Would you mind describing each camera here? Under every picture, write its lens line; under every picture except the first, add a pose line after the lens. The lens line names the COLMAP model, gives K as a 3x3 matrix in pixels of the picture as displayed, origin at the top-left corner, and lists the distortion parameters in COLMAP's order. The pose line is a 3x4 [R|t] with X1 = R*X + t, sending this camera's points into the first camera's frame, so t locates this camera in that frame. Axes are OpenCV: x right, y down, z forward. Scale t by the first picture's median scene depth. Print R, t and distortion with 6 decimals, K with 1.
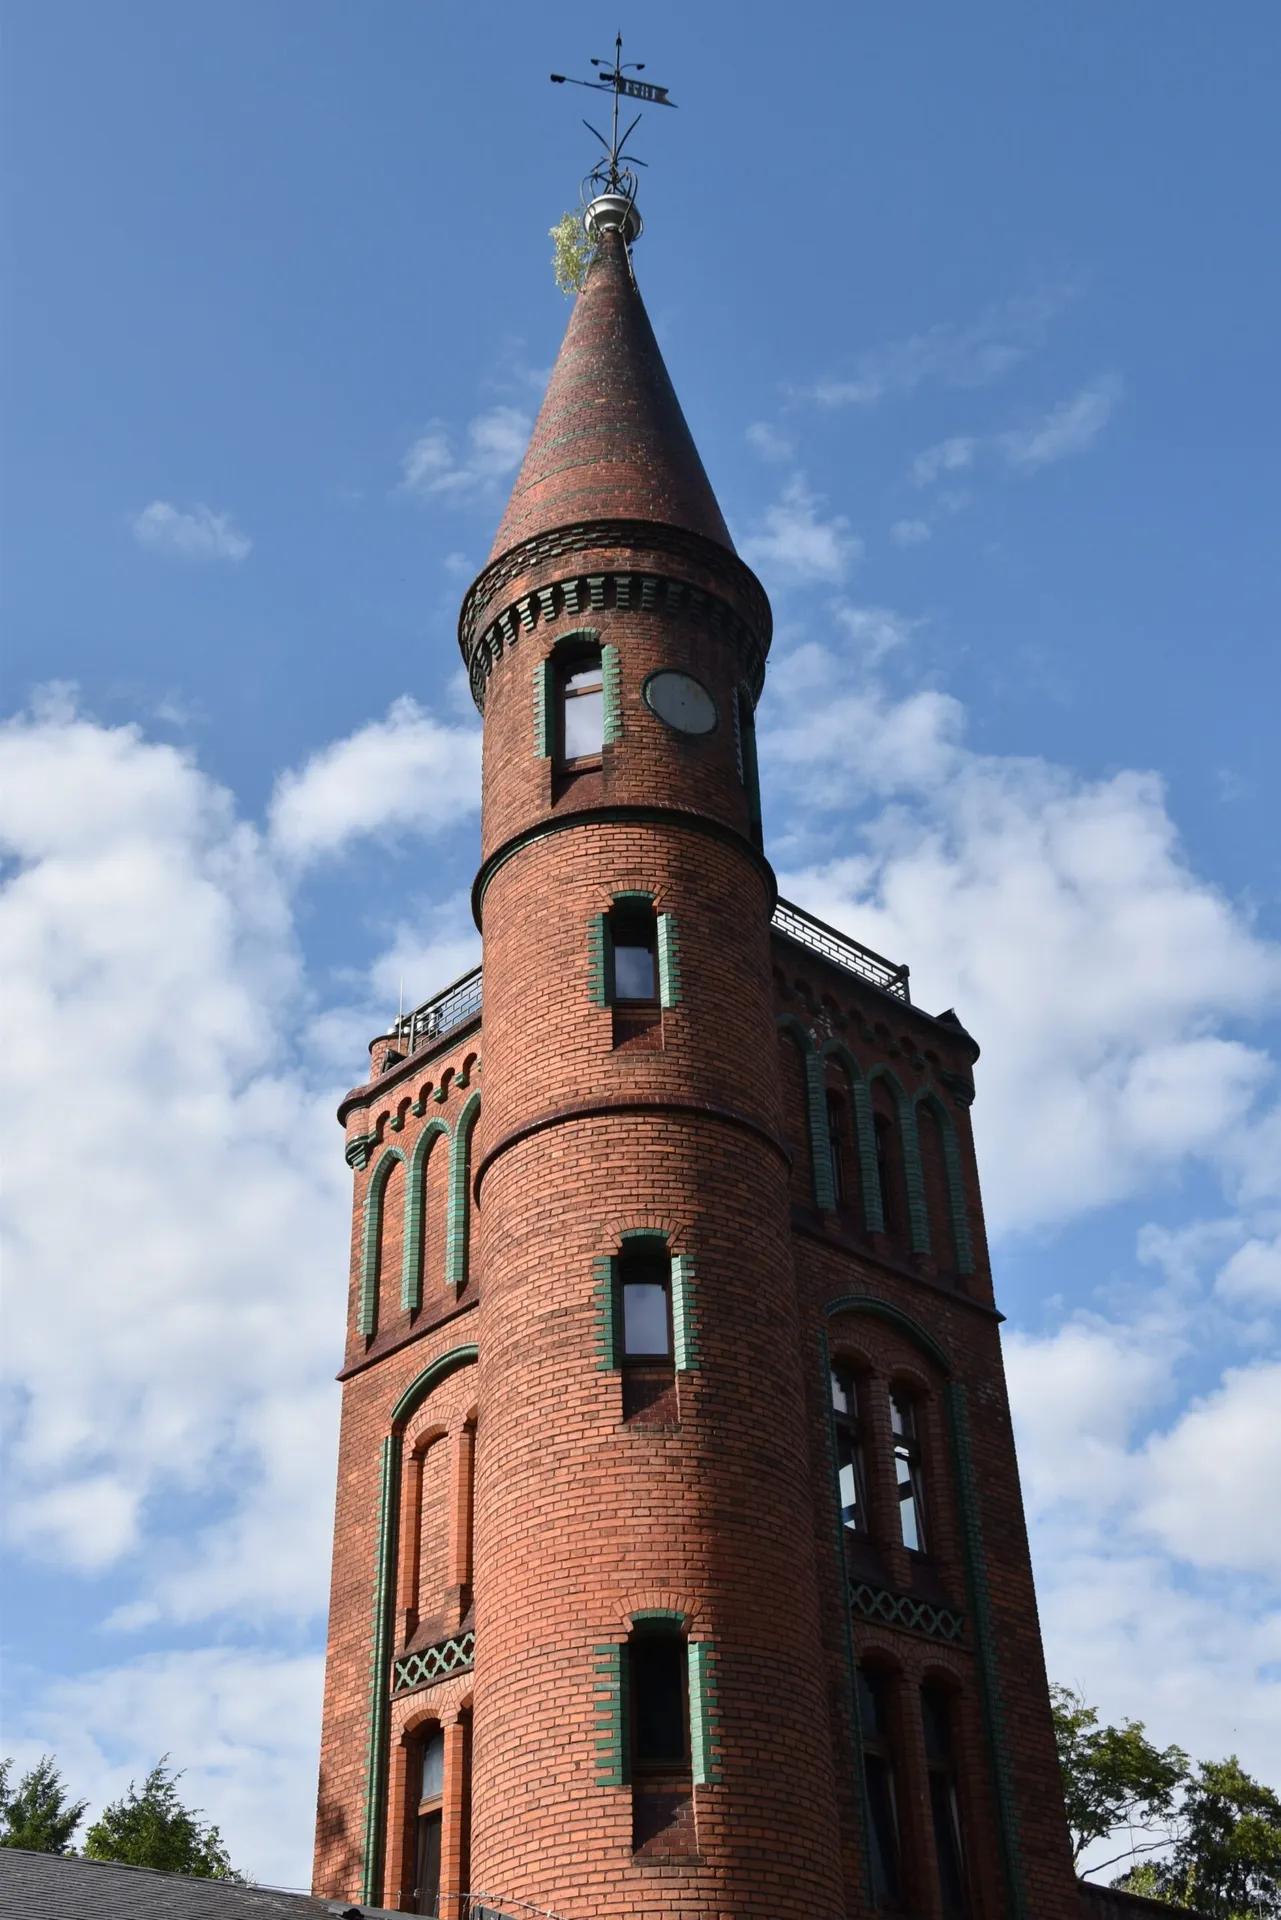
lens RADIAL K [[2277.0, 0, 640.5], [0, 2277.0, 960.0], [0, 0, 1]] dist [0.008043, 0.424245]
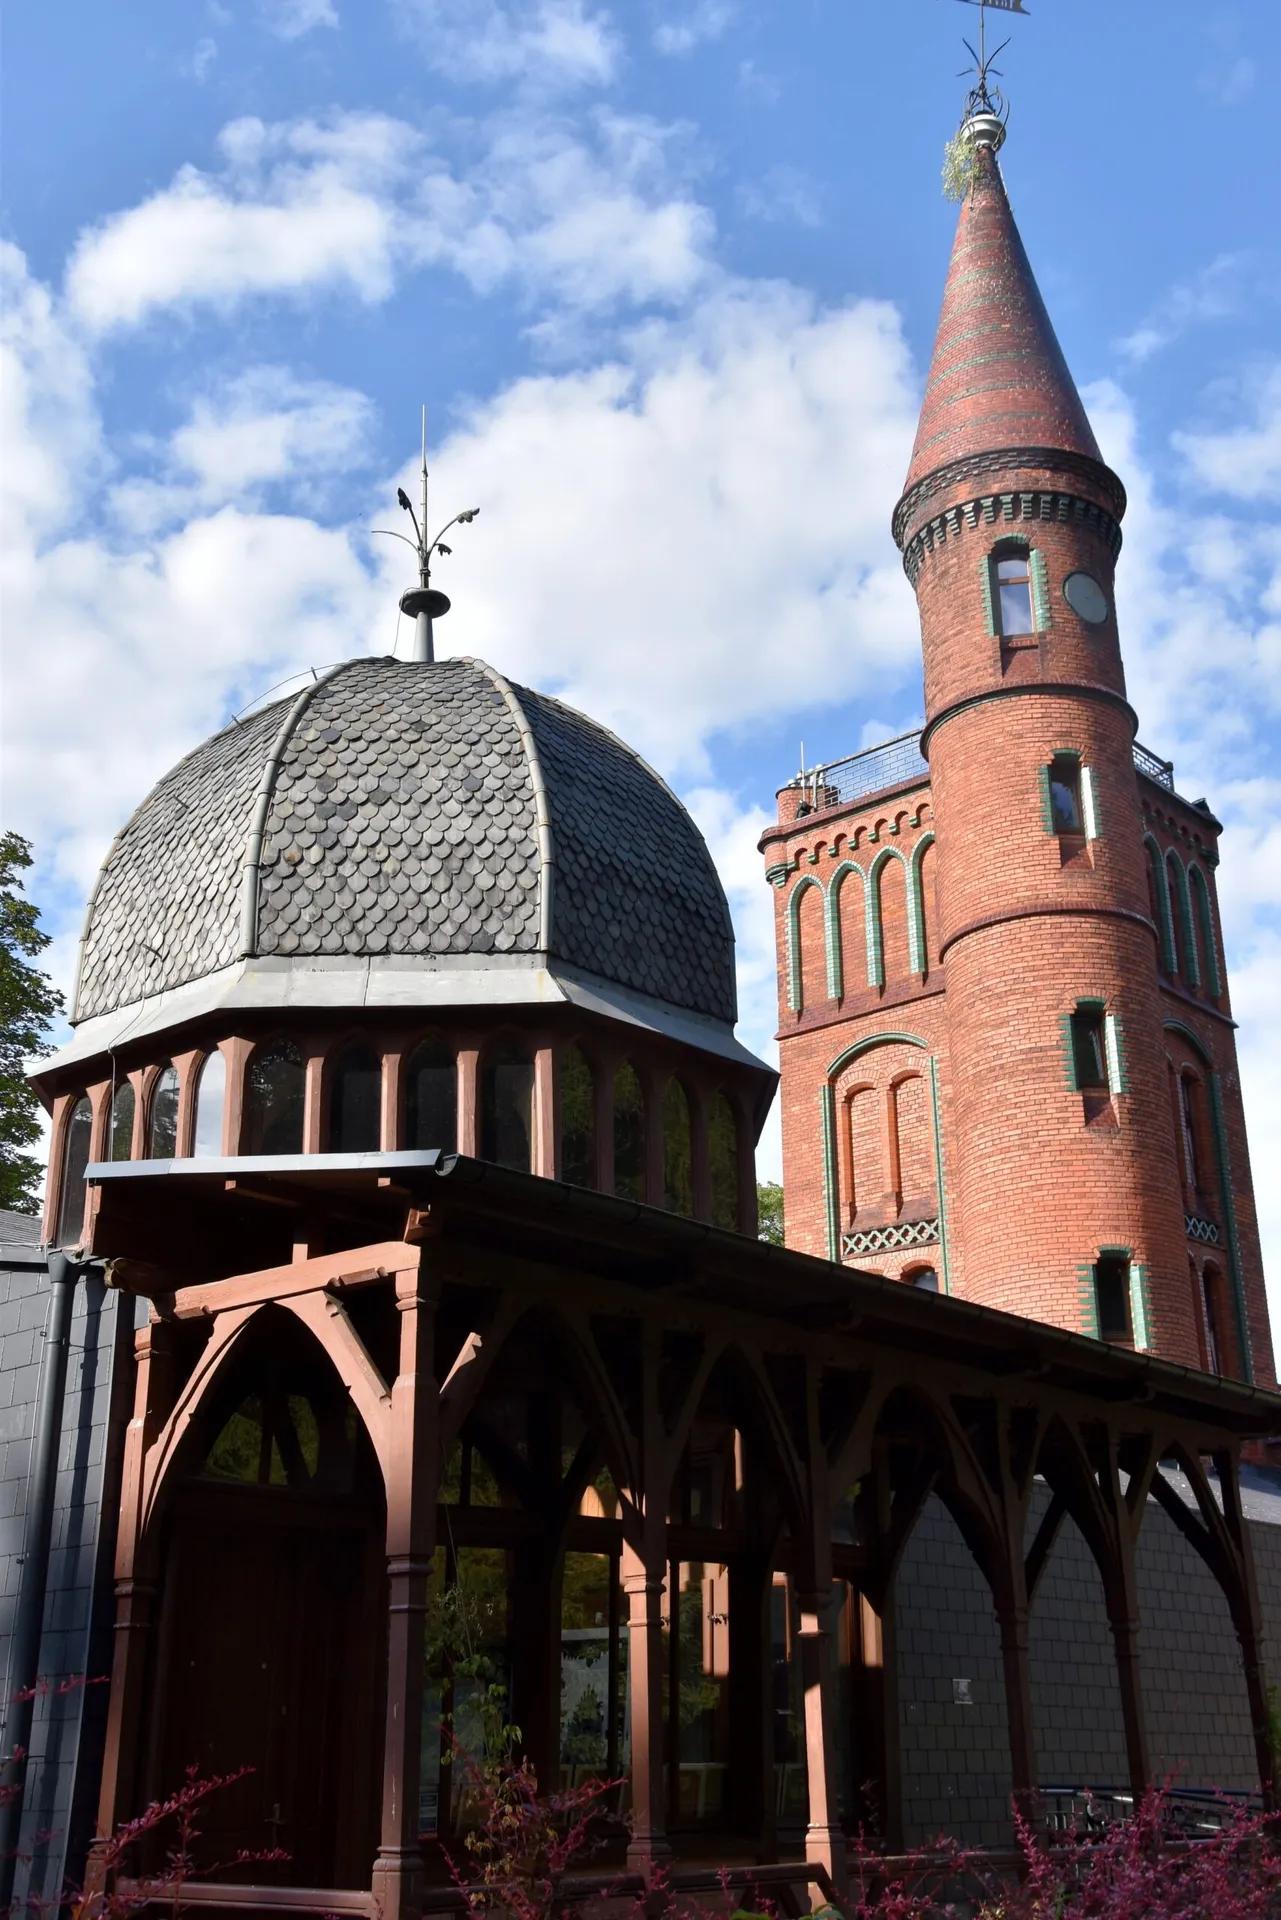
lens RADIAL K [[2067.6, 0, 640.5], [0, 2067.6, 960.0], [0, 0, 1]] dist [-0.015694, 0.210274]
pose [[0.994865, 0.052809, 0.086343, -0.350940], [-0.071994, 0.968846, 0.236969, -0.177843], [-0.071139, -0.241968, 0.967673, -0.262783]]
